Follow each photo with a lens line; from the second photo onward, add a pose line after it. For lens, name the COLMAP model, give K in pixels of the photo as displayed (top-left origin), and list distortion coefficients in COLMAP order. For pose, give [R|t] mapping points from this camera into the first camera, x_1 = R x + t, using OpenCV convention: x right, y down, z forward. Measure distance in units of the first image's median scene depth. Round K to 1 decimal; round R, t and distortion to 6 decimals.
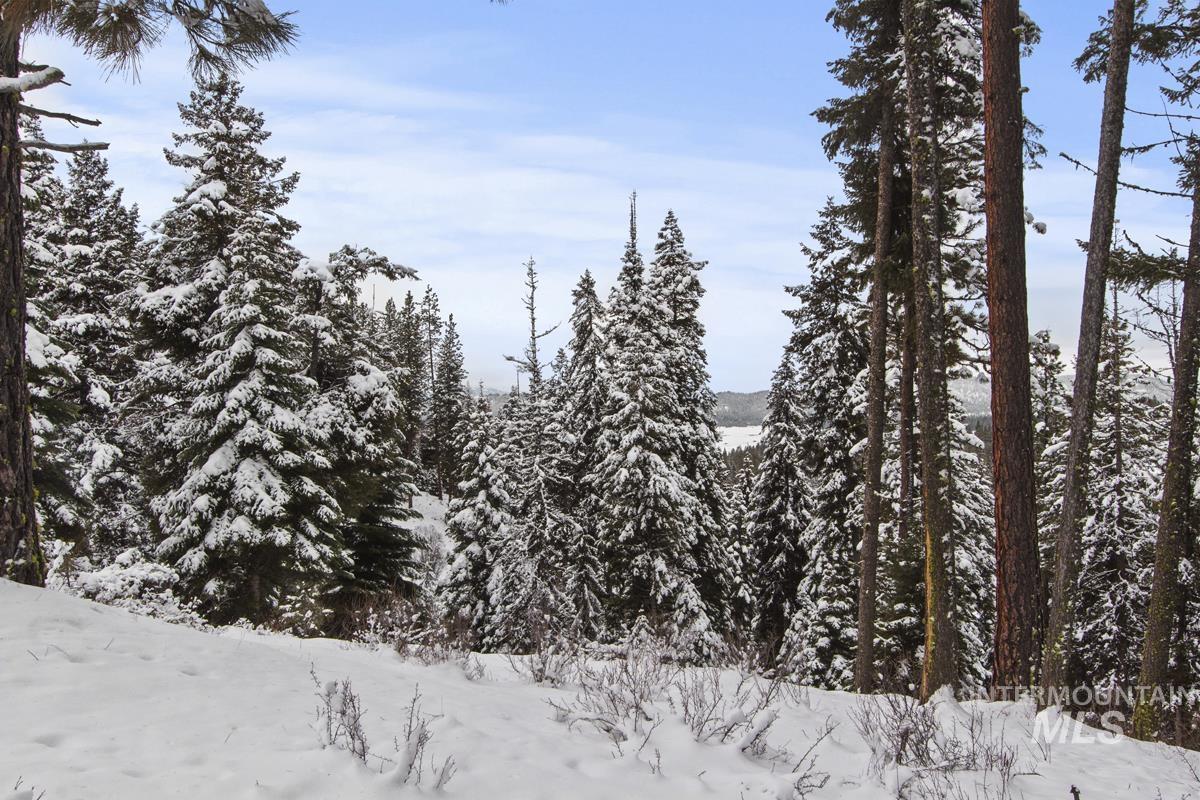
lens RADIAL K [[1051.8, 0, 600.0], [0, 1051.8, 400.0], [0, 0, 1]] dist [0.001821, 0.000569]
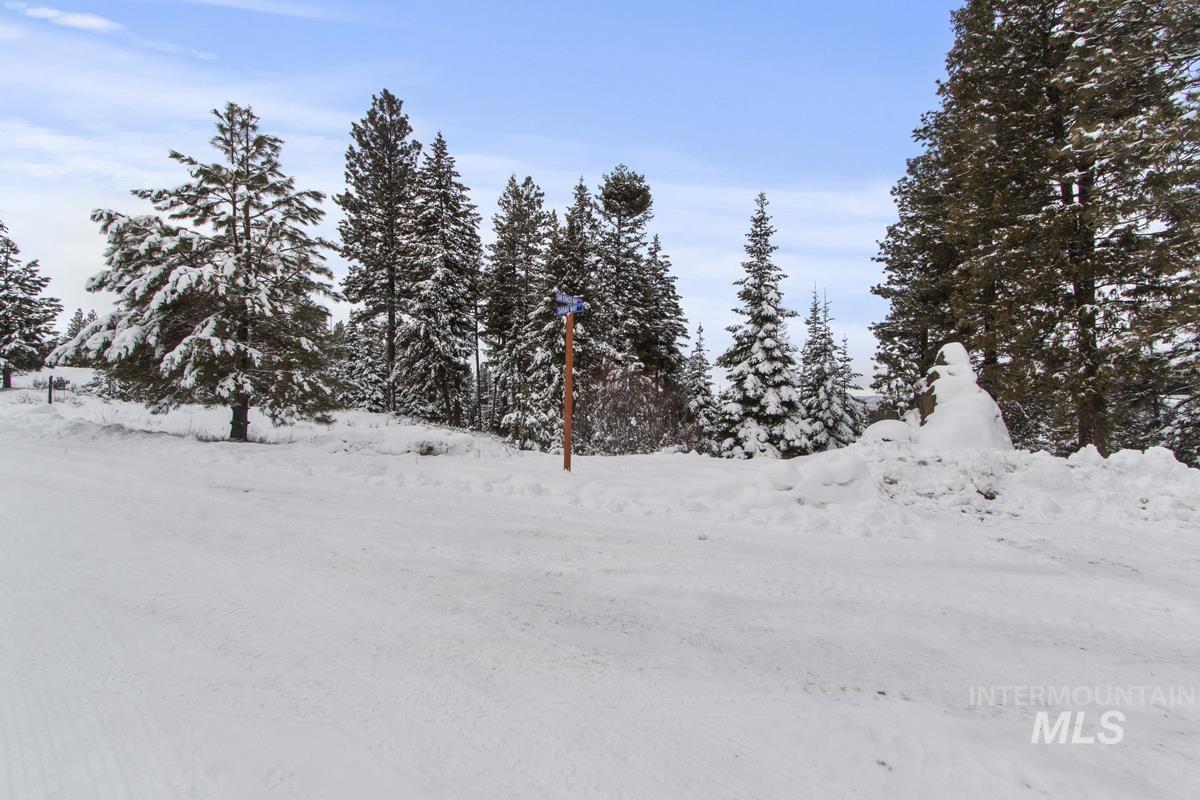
lens RADIAL K [[545.0, 0, 603.1], [0, 545.0, 402.7], [0, 0, 1]] dist [0.004665, -0.000097]
pose [[0.999900, 0.009931, -0.010051, 0.662958], [-0.010004, 0.999924, -0.007234, 0.001260], [0.009979, 0.007334, 0.999923, -1.801170]]
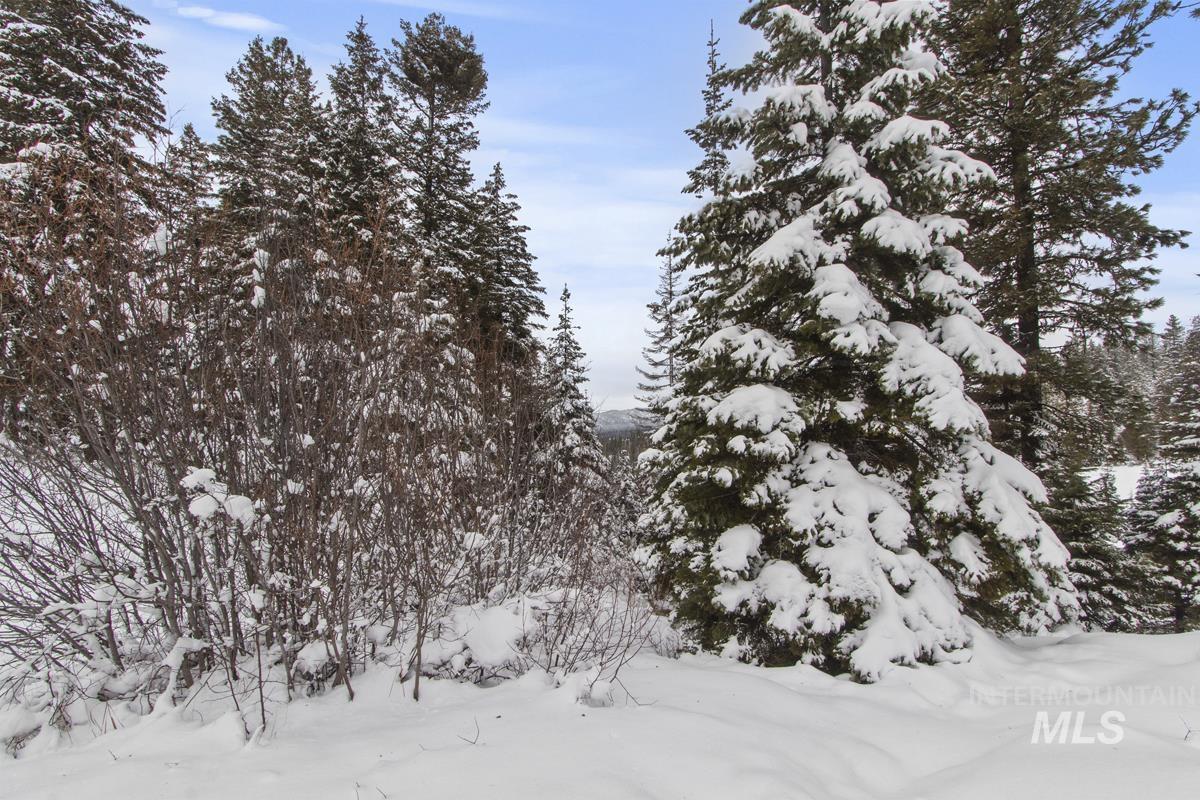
lens RADIAL K [[578.1, 0, 600.0], [0, 578.1, 404.5], [0, 0, 1]] dist [0.003447, -0.000749]
pose [[0.970082, 0.005022, 0.242727, 0.739140], [0.001417, 0.999652, -0.026344, 0.006260], [-0.242775, 0.025899, 0.969737, -1.193768]]
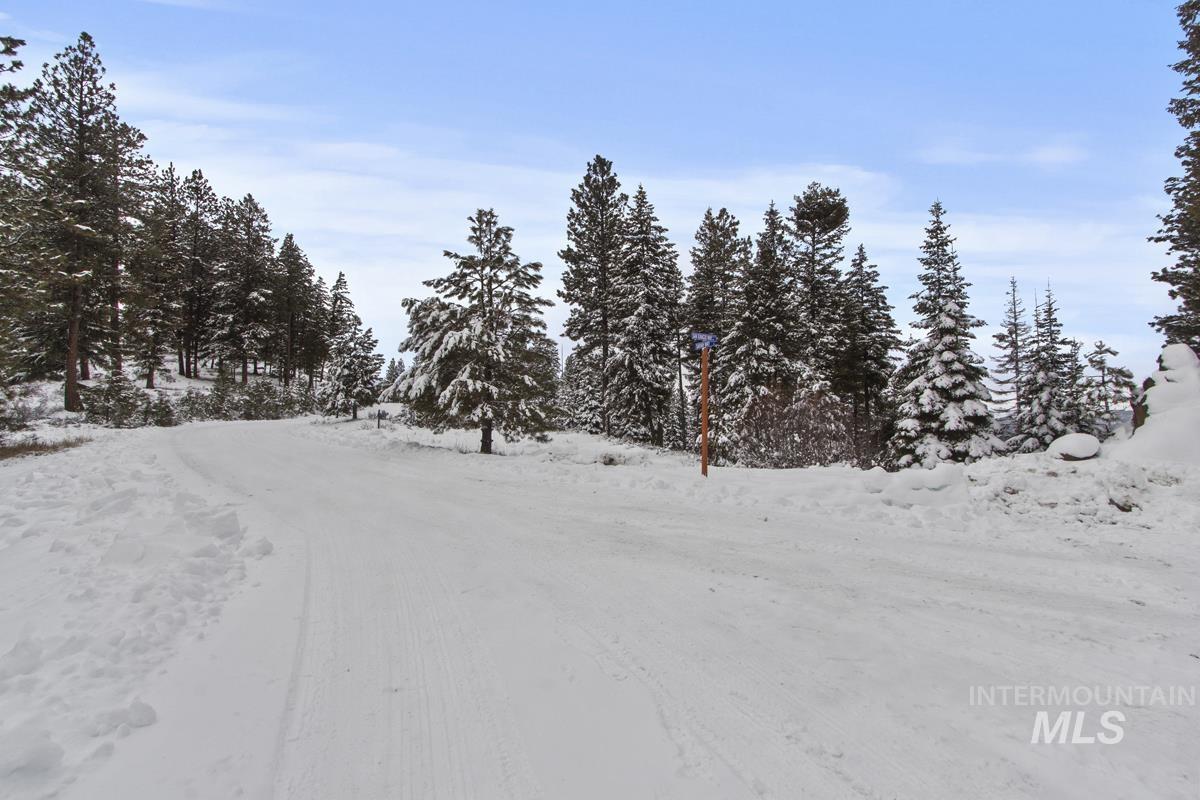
lens RADIAL K [[545.0, 0, 603.1], [0, 545.0, 402.7], [0, 0, 1]] dist [0.004665, -0.000097]
pose [[0.918896, -0.021701, -0.393902, 0.749418], [0.003632, 0.998909, -0.046561, 0.005525], [0.394482, 0.041355, 0.917972, -1.895777]]
